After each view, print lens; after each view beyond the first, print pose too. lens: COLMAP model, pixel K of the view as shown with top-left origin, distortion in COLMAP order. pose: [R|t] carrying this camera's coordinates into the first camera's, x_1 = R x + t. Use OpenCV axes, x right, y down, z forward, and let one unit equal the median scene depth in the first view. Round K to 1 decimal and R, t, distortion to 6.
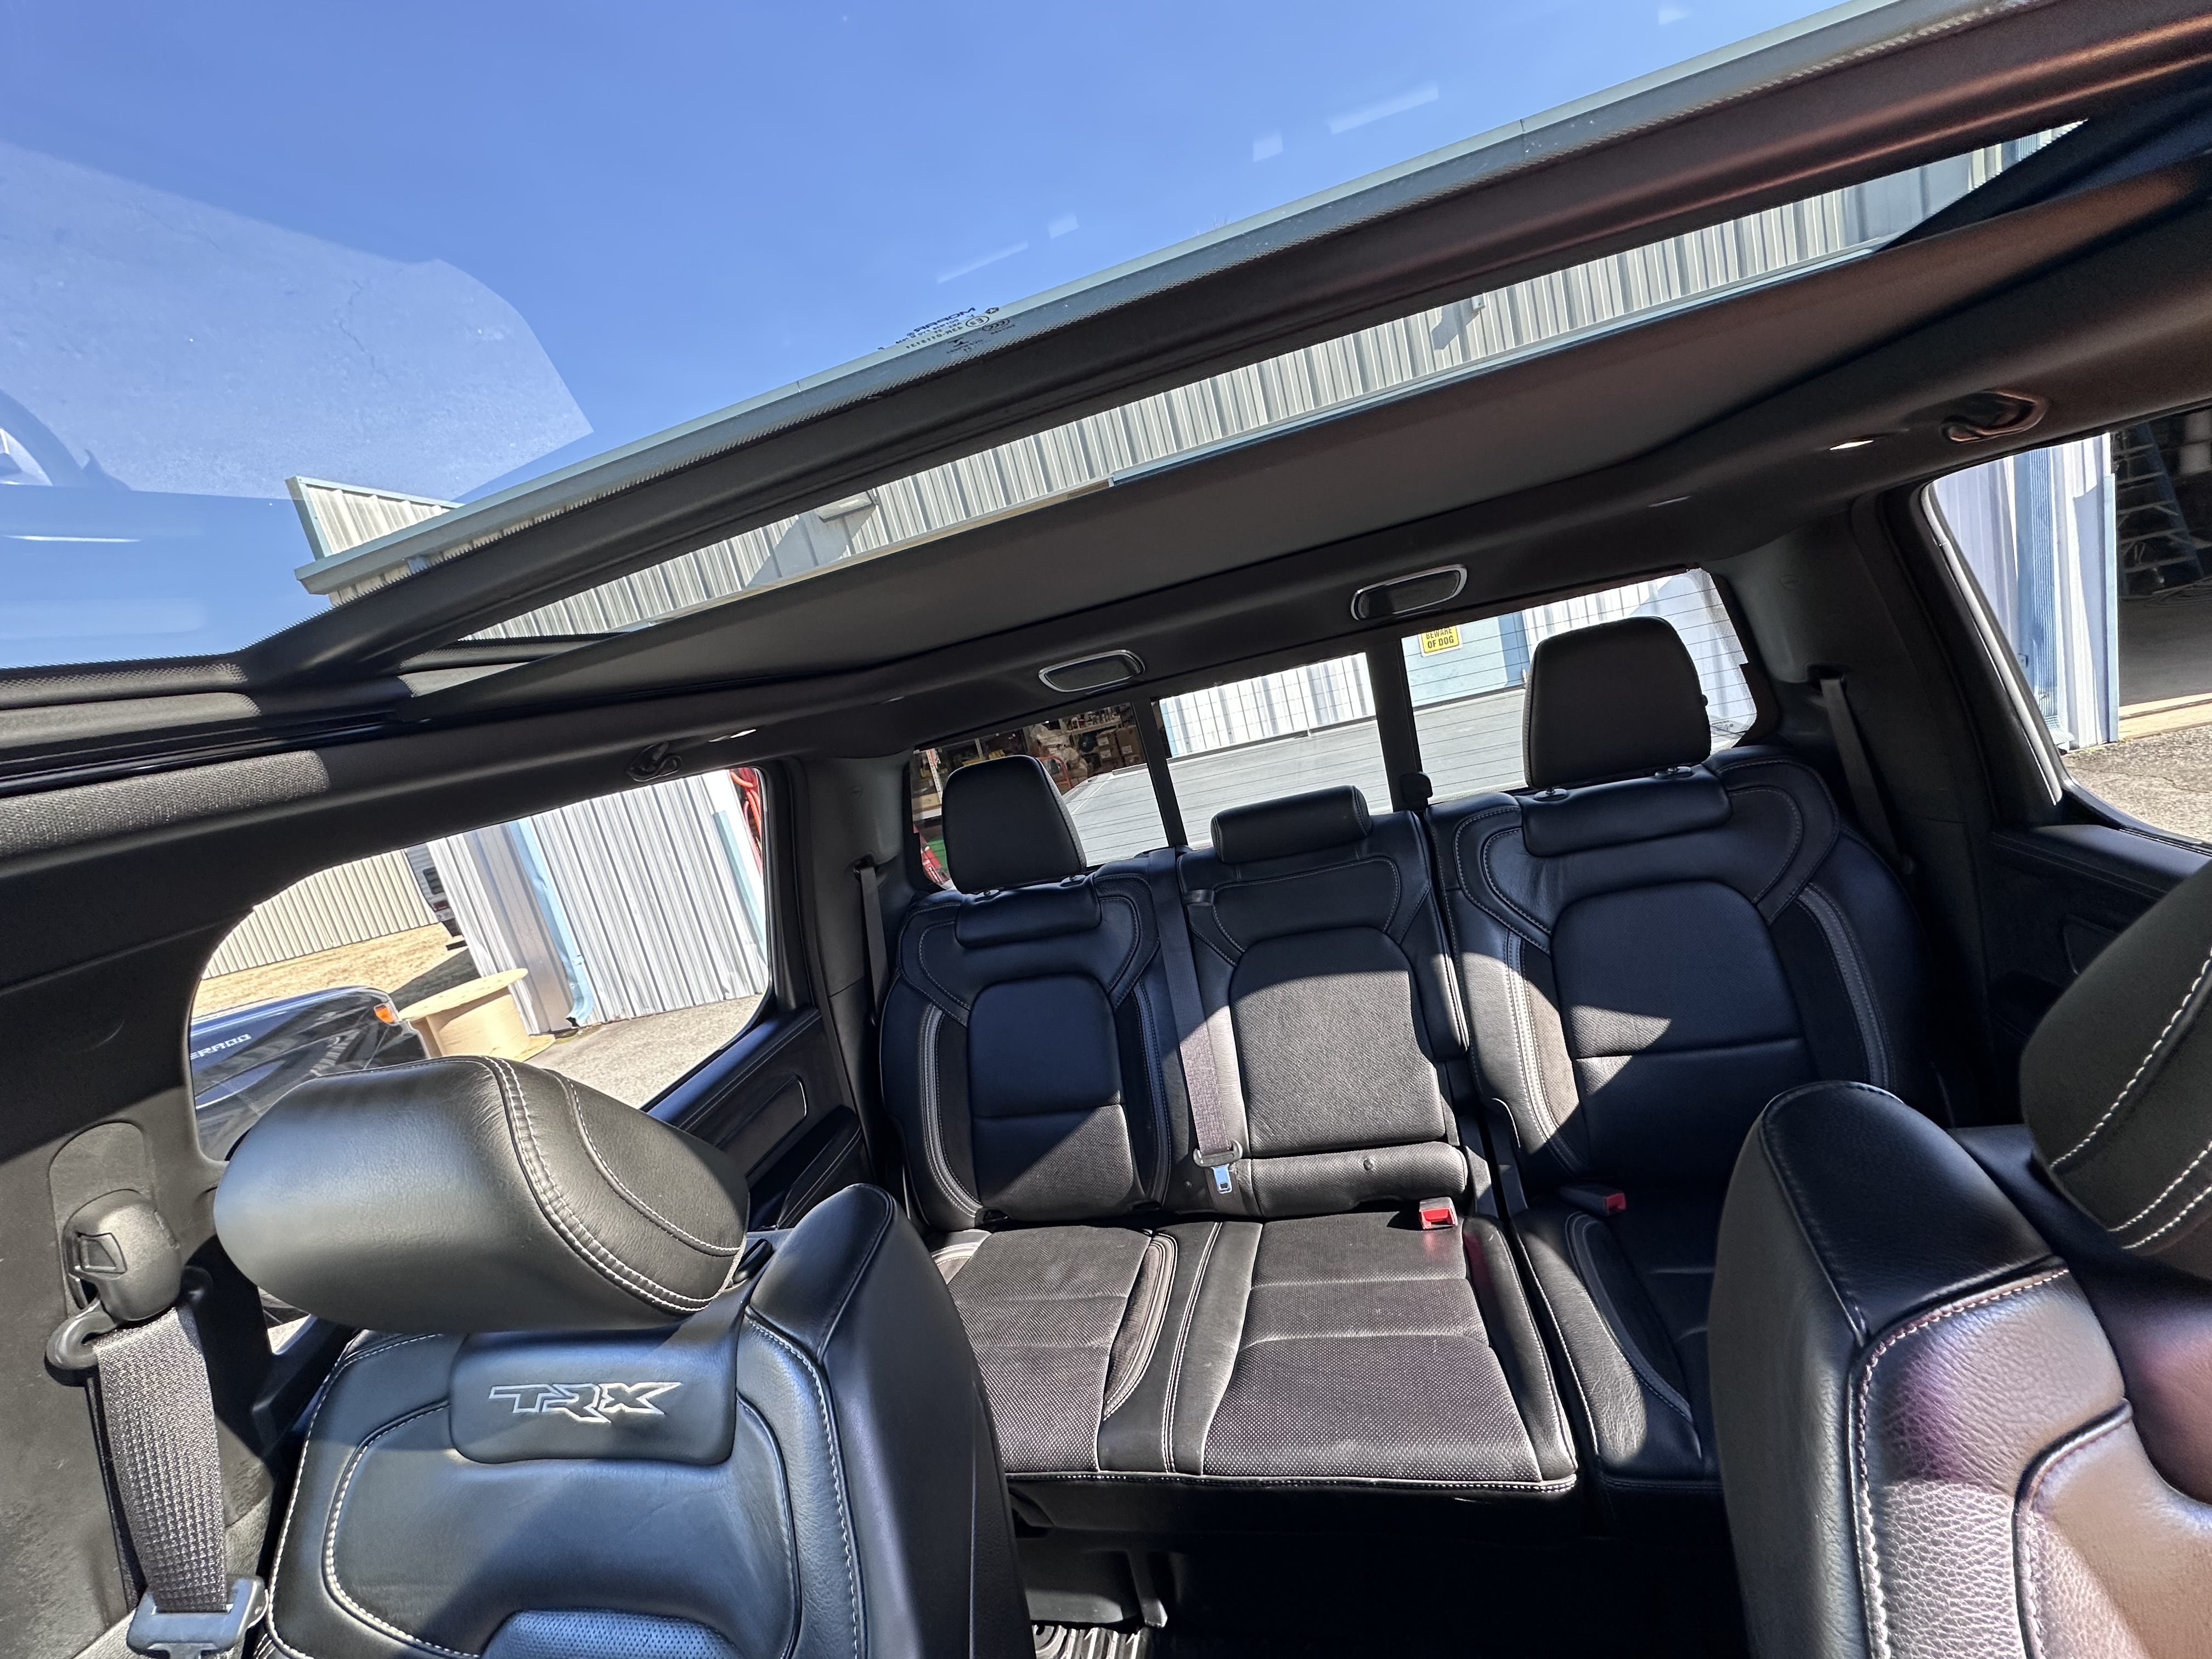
lens RADIAL K [[875.3, 0, 1110.5], [0, 875.3, 832.5], [0, 0, 1]] dist [-0.004585, 0.000582]
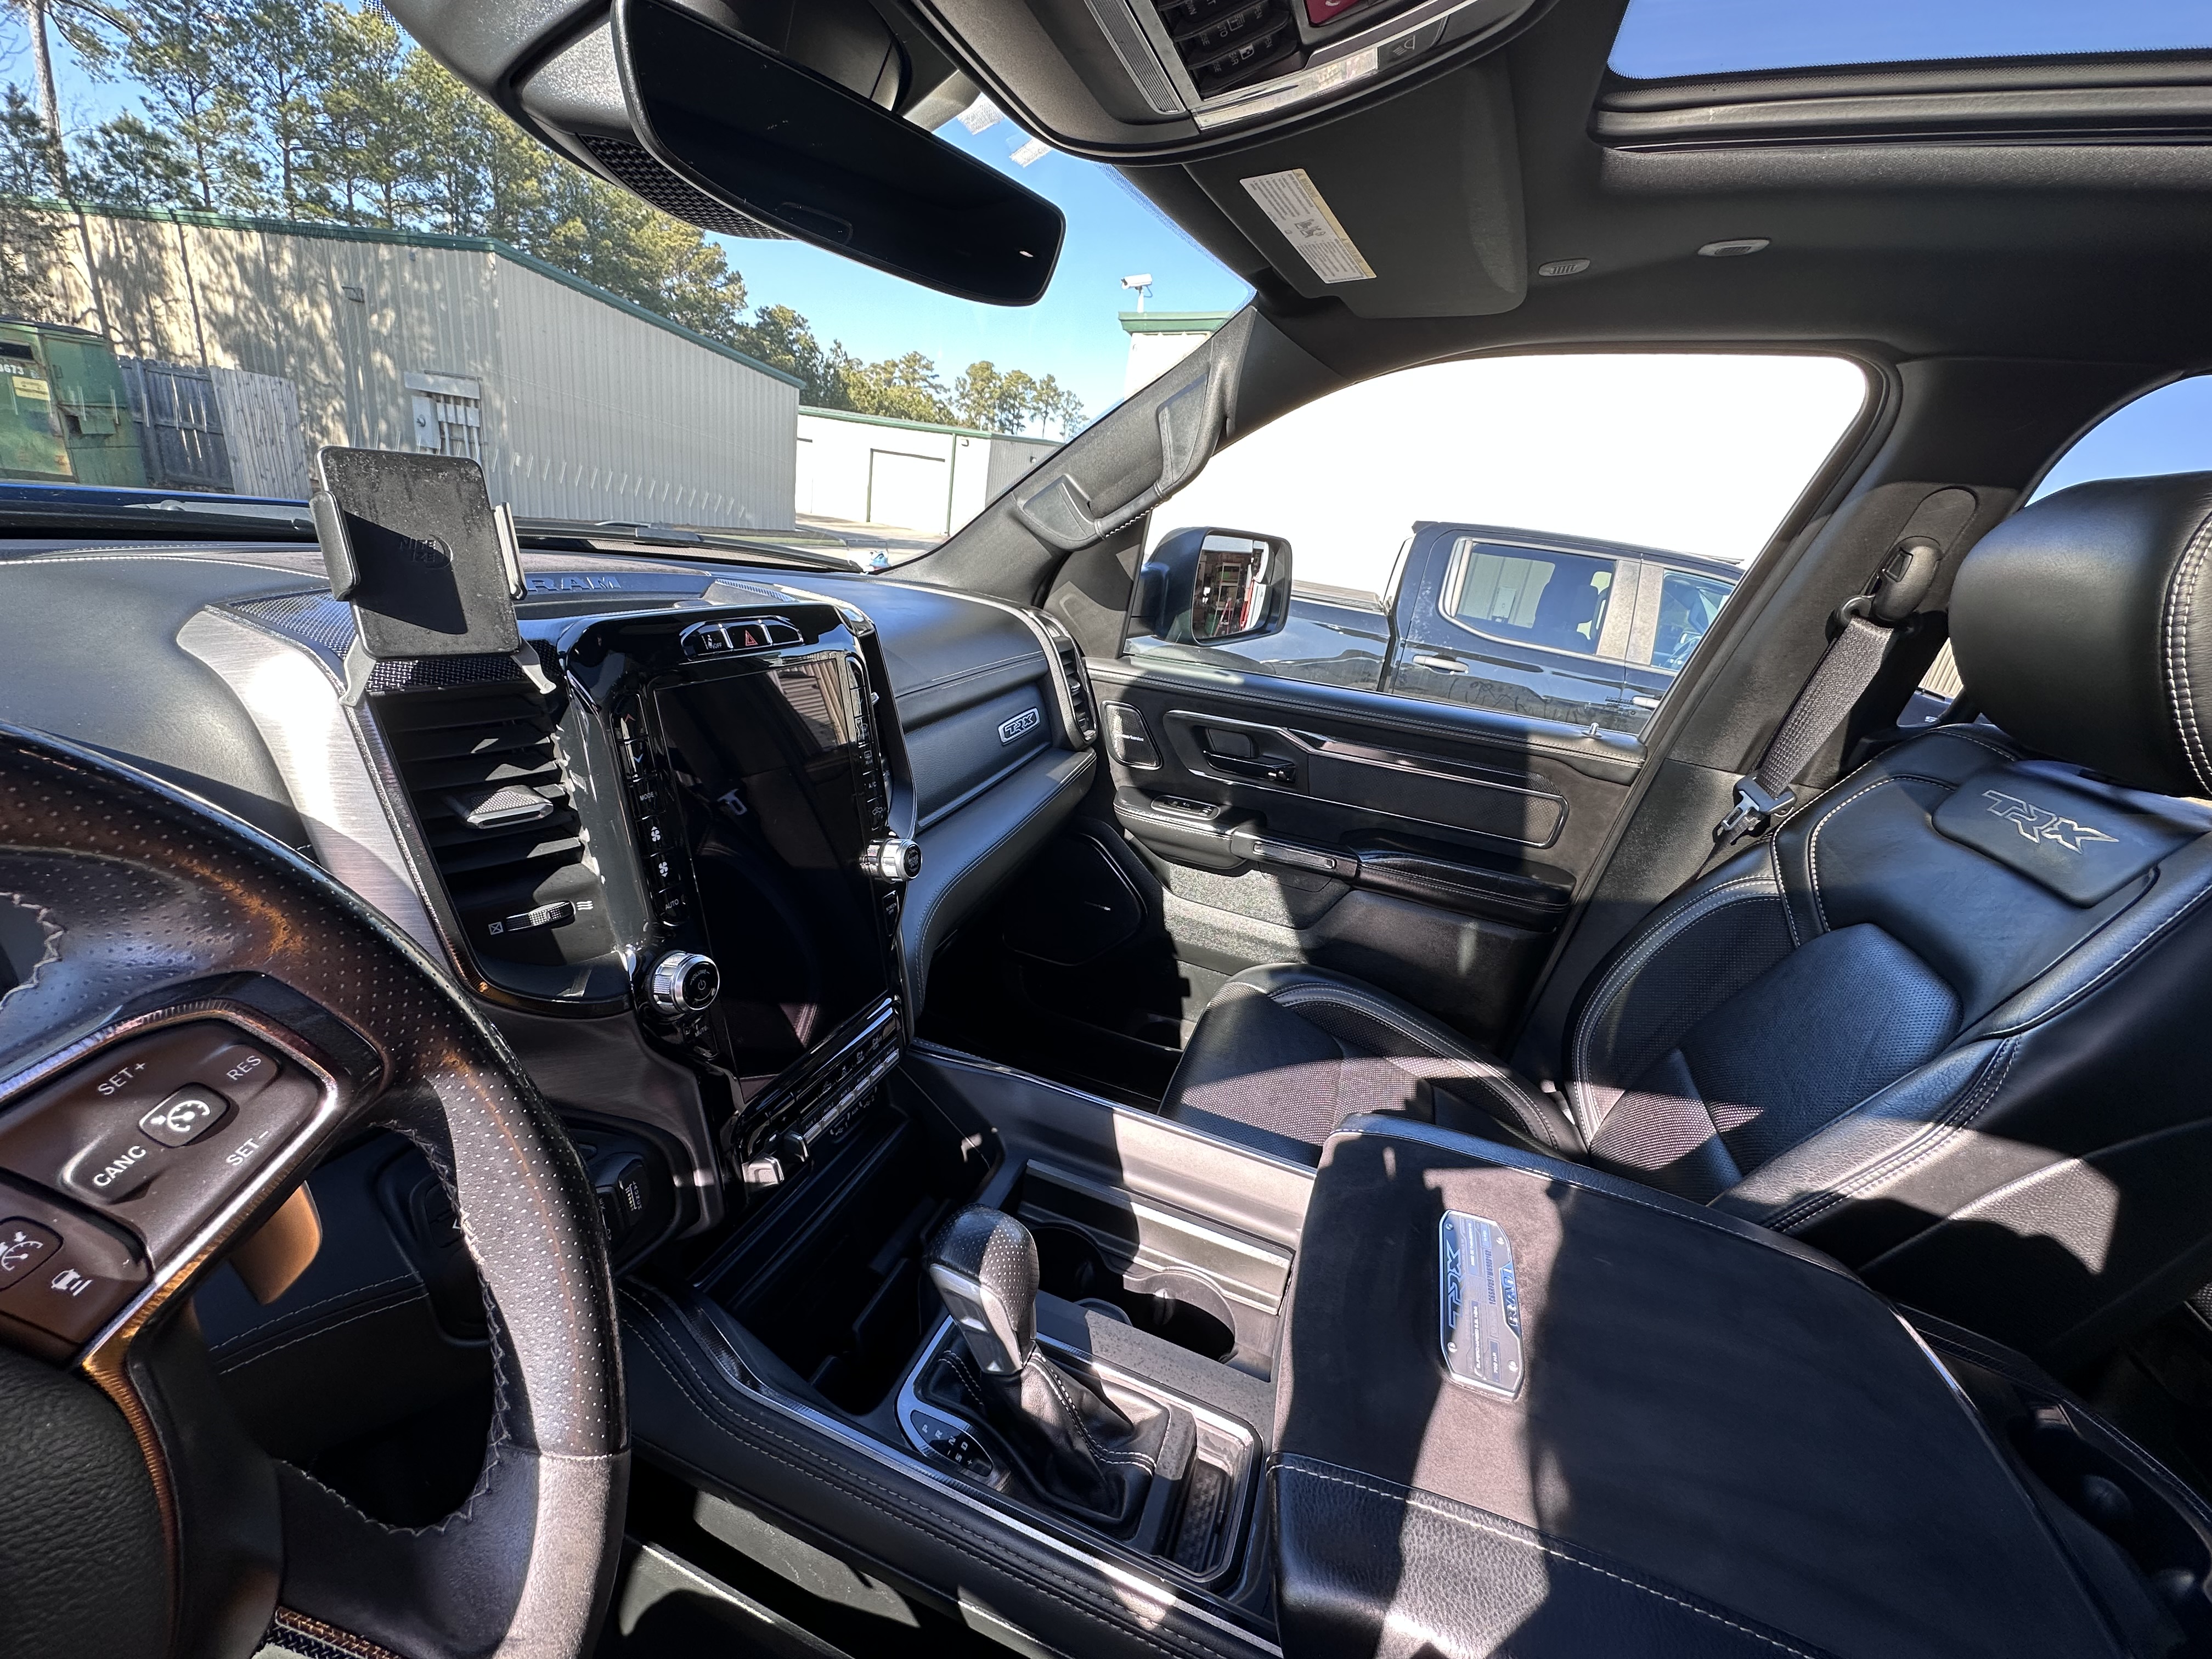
lens RADIAL K [[875.3, 0, 1103.4], [0, 875.3, 832.5], [0, 0, 1]] dist [-0.004585, 0.000582]
pose [[-0.142909, 0.534870, -0.832761, 0.571114], [-0.284787, 0.783591, 0.552161, 0.343649], [0.947878, 0.316068, 0.040342, -0.265487]]
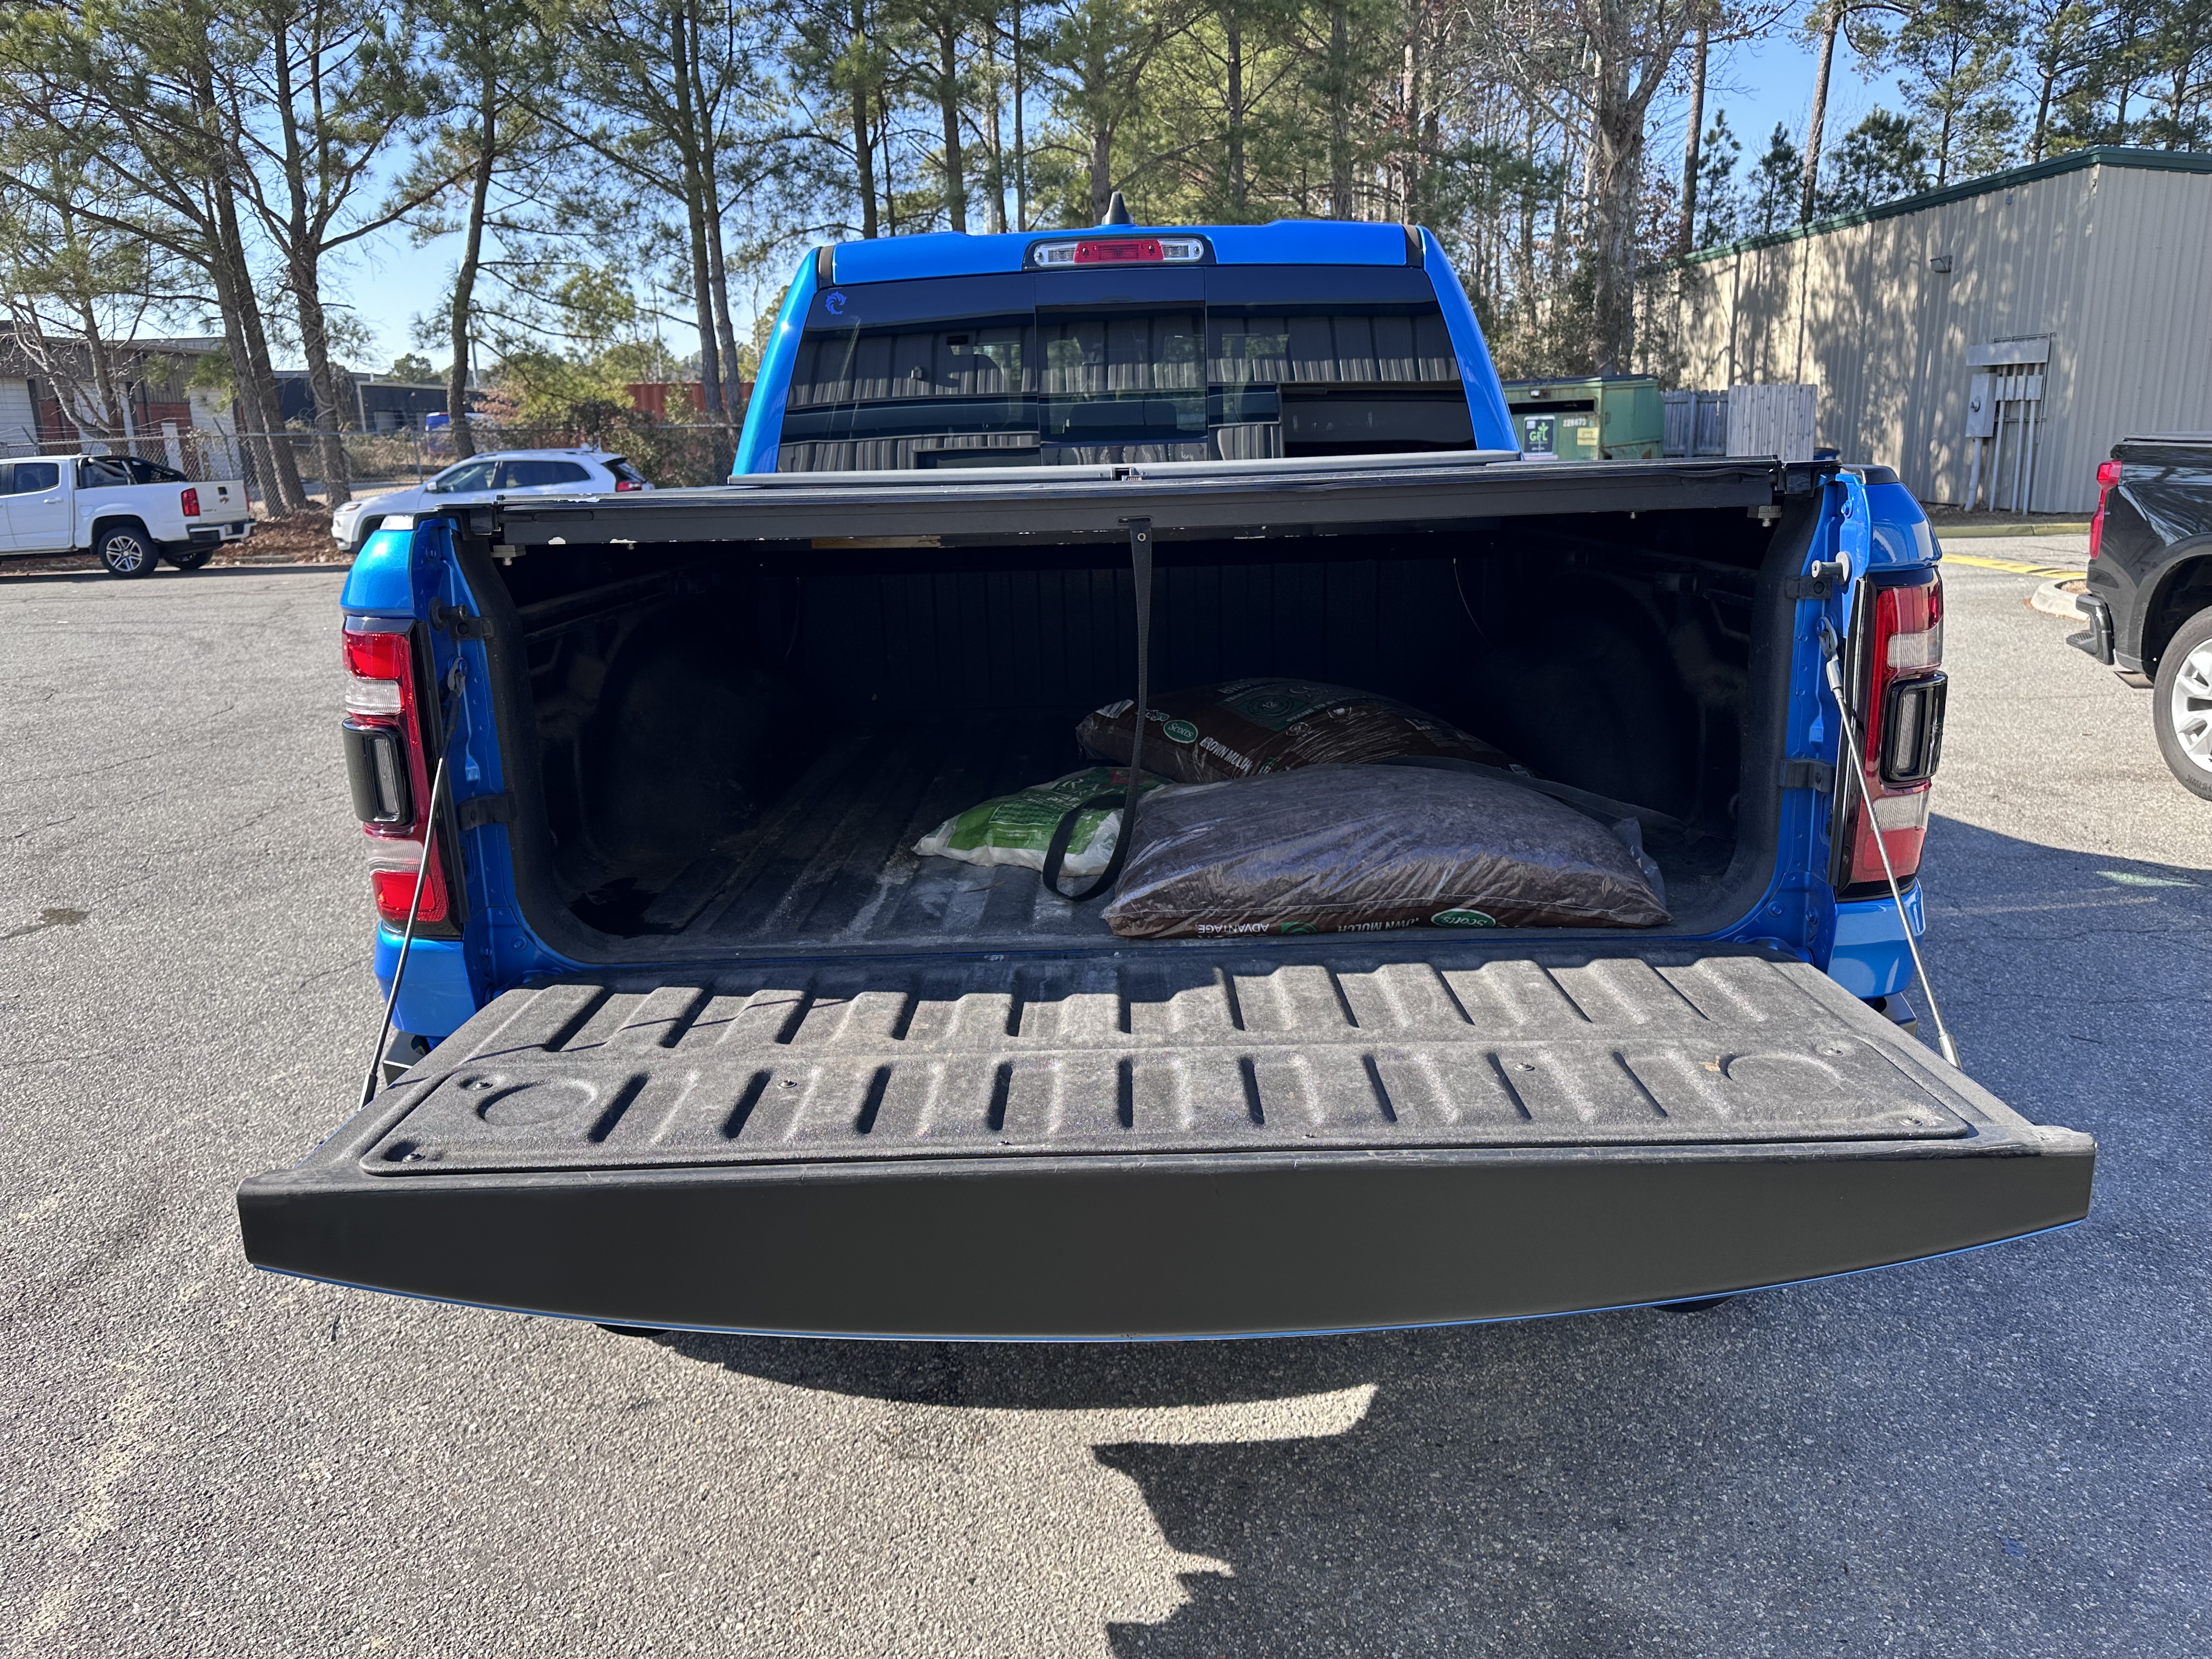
lens RADIAL K [[1553.8, 0, 1115.4], [0, 1553.8, 825.4], [0, 0, 1]] dist [0.040507, -0.046768]
pose [[-0.939231, 0.311681, -0.143875, 1.804705], [0.217076, 0.863920, 0.454444, -1.356721], [0.265939, 0.395596, -0.879079, 7.926866]]
